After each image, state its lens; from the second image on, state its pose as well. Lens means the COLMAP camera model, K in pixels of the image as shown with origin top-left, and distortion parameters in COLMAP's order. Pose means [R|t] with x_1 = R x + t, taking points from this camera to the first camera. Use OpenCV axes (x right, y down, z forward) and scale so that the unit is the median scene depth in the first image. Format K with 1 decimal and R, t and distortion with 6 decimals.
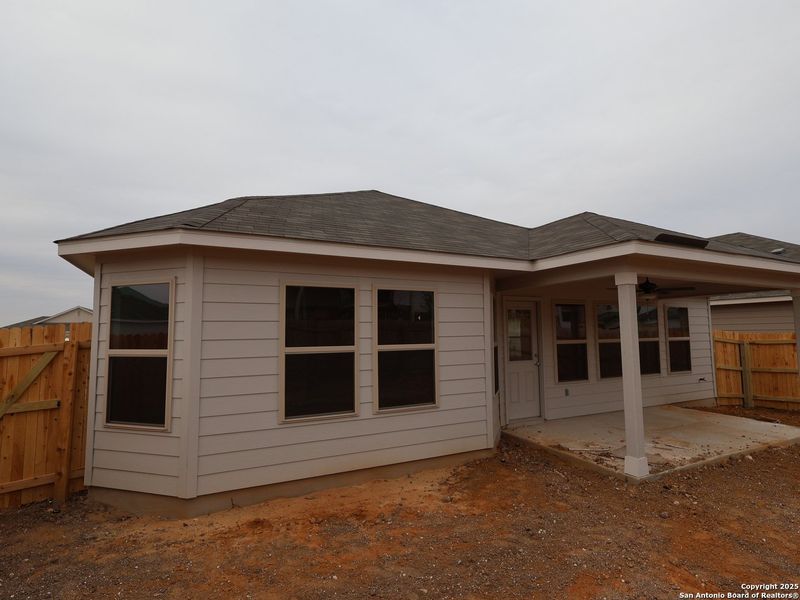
lens RADIAL K [[430.7, 0, 406.2], [0, 430.7, 300.6], [0, 0, 1]] dist [0.003189, 0.000851]
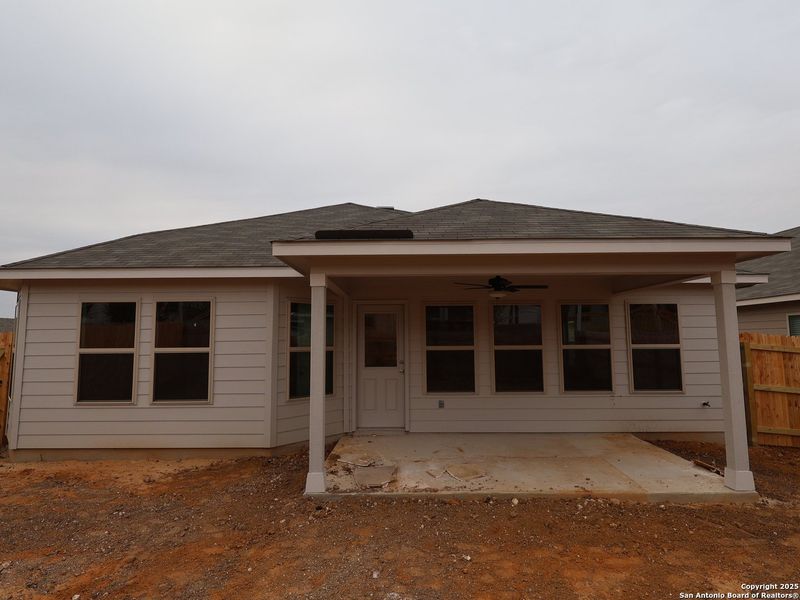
lens RADIAL K [[421.9, 0, 400.0], [0, 421.9, 300.0], [0, 0, 1]] dist [-0.000605, 0.001042]
pose [[0.879793, -0.038937, -0.473759, 1.095695], [0.033984, 0.999241, -0.019015, 0.014662], [0.474140, 0.000629, 0.880449, 0.280481]]
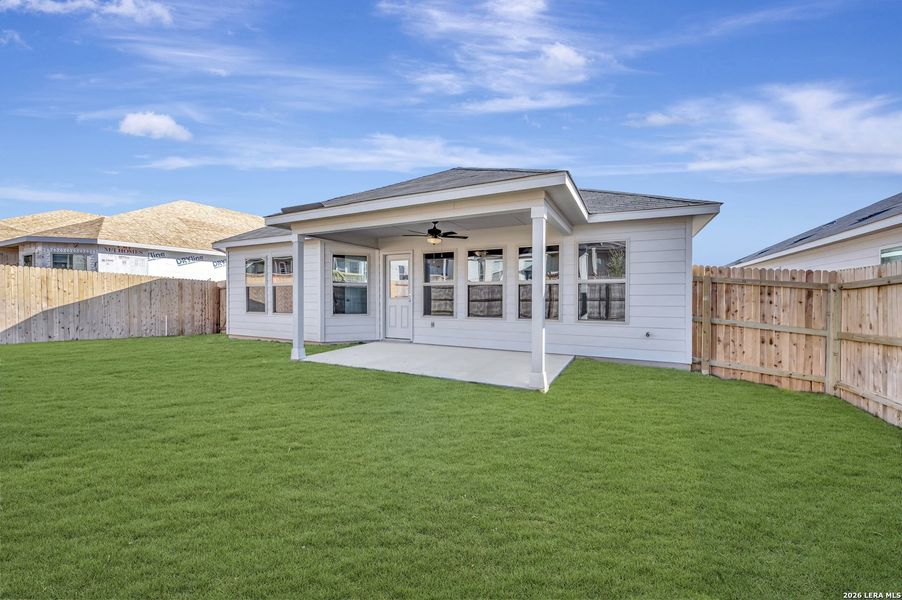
lens RADIAL K [[362.3, 0, 451.8], [0, 362.3, 303.5], [0, 0, 1]] dist [0.001176, 0.000367]
pose [[0.565658, 0.027826, -0.824170, 1.913876], [0.055894, 0.995838, 0.071985, 0.123382], [0.822743, -0.086785, 0.561749, 0.704944]]
